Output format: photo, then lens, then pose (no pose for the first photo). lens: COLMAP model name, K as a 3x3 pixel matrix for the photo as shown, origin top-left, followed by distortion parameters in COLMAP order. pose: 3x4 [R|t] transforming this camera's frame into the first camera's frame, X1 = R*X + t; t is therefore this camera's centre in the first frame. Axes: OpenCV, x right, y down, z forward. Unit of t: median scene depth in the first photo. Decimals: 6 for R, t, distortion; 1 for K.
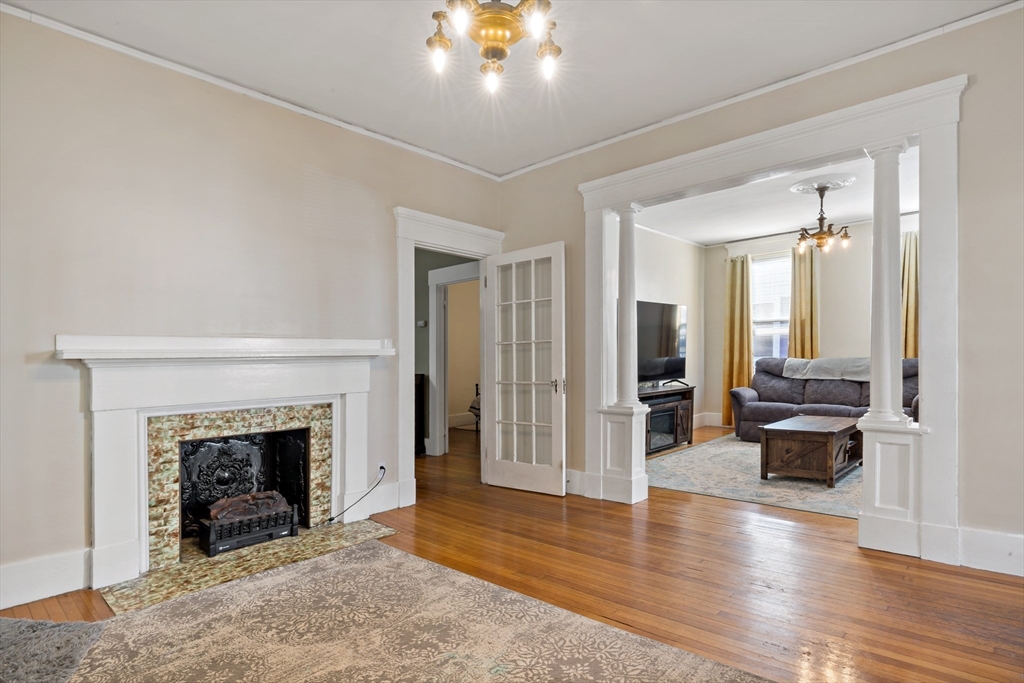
lens RADIAL K [[550.0, 0, 506.3], [0, 550.0, 356.5], [0, 0, 1]] dist [-0.001200, 0.000078]
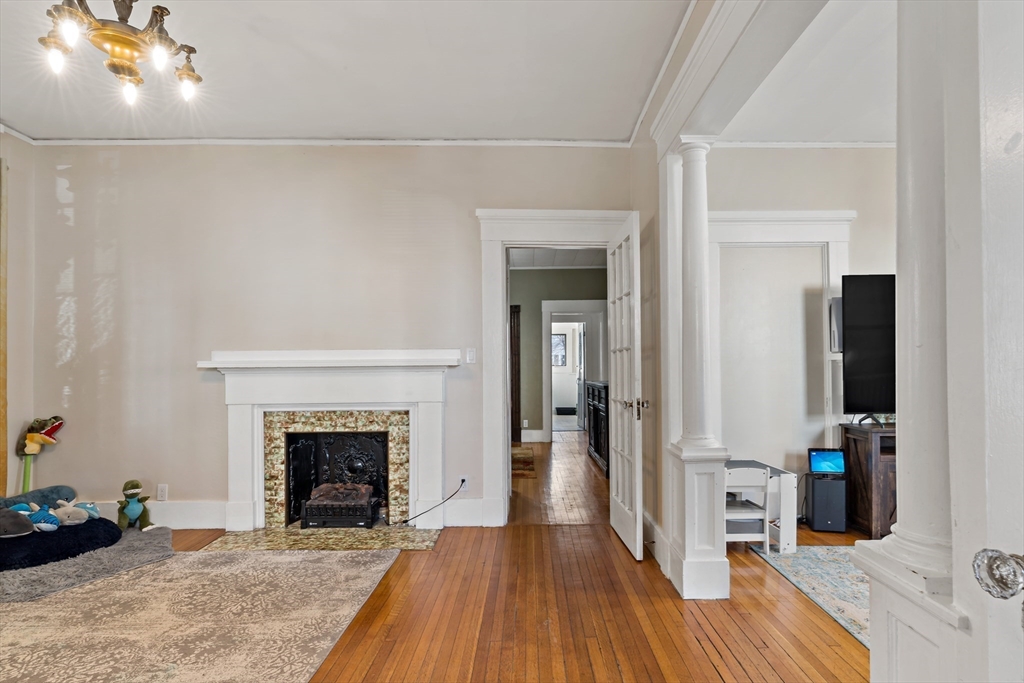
lens RADIAL K [[550.0, 0, 506.3], [0, 550.0, 356.5], [0, 0, 1]] dist [-0.001200, 0.000078]
pose [[0.678532, -0.006318, -0.734544, 0.646140], [-0.001924, 0.999944, -0.010377, -0.008843], [0.734569, 0.008454, 0.678482, 0.472525]]
